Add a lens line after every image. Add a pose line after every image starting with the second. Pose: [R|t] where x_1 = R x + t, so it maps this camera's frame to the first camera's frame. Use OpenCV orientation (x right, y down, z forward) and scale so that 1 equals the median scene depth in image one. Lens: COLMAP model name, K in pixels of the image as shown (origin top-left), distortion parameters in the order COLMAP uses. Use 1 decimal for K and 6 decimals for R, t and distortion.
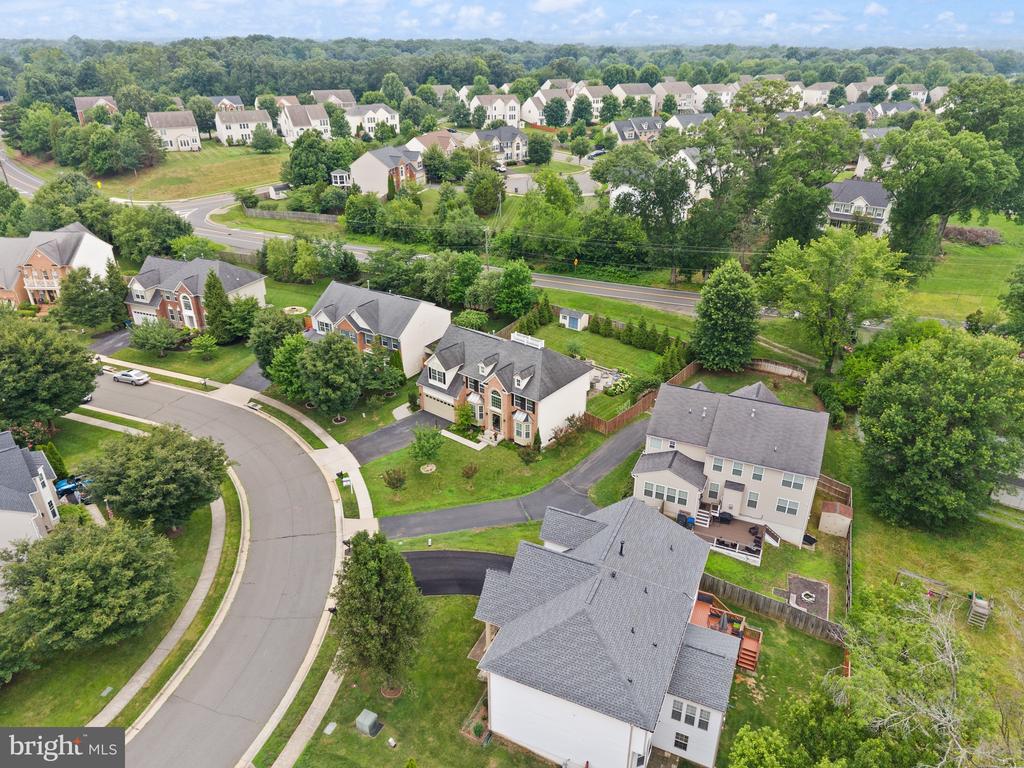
lens RADIAL K [[698.0, 0, 512.0], [0, 698.0, 384.0], [0, 0, 1]] dist [0.026608, -0.004710]
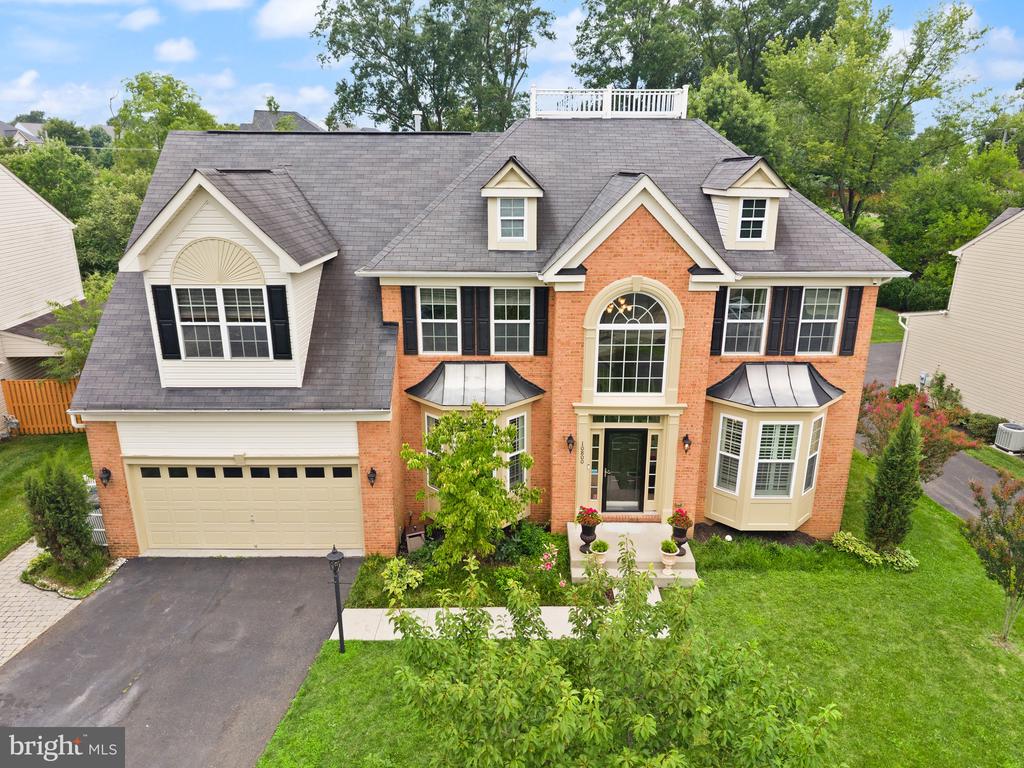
lens RADIAL K [[698.0, 0, 512.0], [0, 698.0, 384.0], [0, 0, 1]] dist [0.026608, -0.004710]
pose [[0.772875, -0.186523, 0.606526, -0.160365], [0.277385, 0.958973, -0.058552, 0.033088], [-0.570721, 0.213495, 0.792905, 0.822048]]
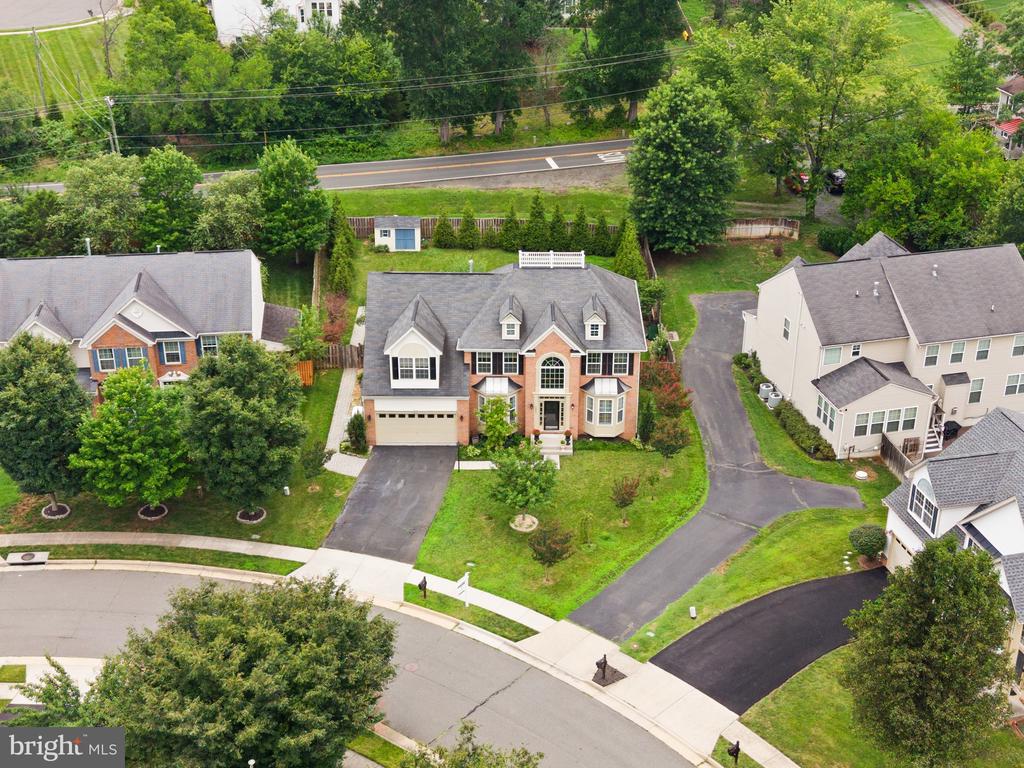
lens RADIAL K [[1374.5, 0, 530.0], [0, 1374.5, 383.8], [0, 0, 1]] dist [0.104755, 0.009640]
pose [[0.772590, -0.280335, 0.569665, -0.629762], [0.273505, 0.956674, 0.099851, -0.079713], [-0.572975, 0.078662, 0.815789, 0.110114]]
